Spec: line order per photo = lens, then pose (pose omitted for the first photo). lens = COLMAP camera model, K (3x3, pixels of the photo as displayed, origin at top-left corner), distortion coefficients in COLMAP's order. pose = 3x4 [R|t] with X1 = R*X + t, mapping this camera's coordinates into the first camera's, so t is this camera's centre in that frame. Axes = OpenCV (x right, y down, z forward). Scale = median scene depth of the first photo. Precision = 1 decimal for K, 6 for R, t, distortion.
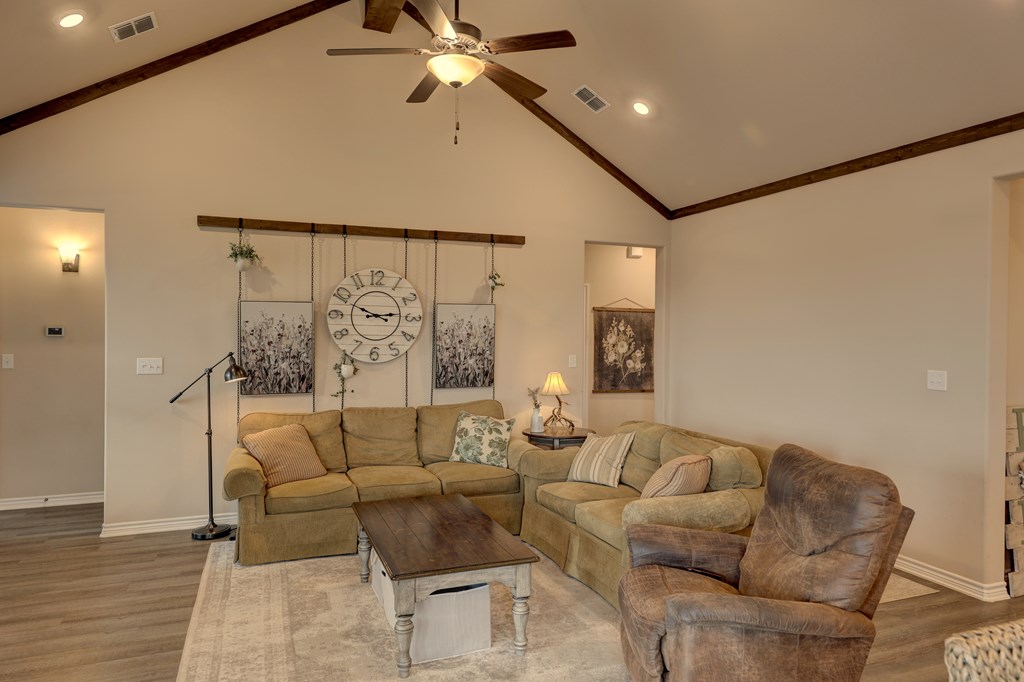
lens RADIAL K [[674.0, 0, 512.0], [0, 674.0, 341.0], [0, 0, 1]] dist [0.039883, 0.001369]
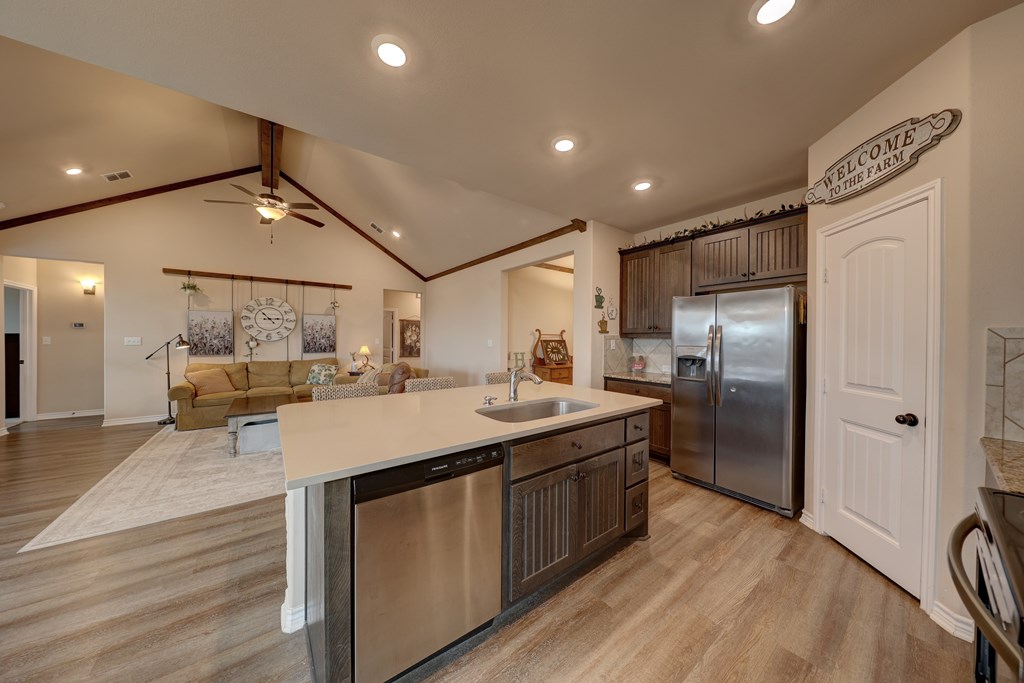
lens RADIAL K [[327.9, 0, 512.0], [0, 327.9, 341.5], [0, 0, 1]] dist [-0.000979, -0.000141]
pose [[0.960376, -0.003515, 0.278685, 0.254911], [0.004302, 0.999988, -0.002214, 0.040915], [-0.278674, 0.003325, 0.960380, -0.225183]]
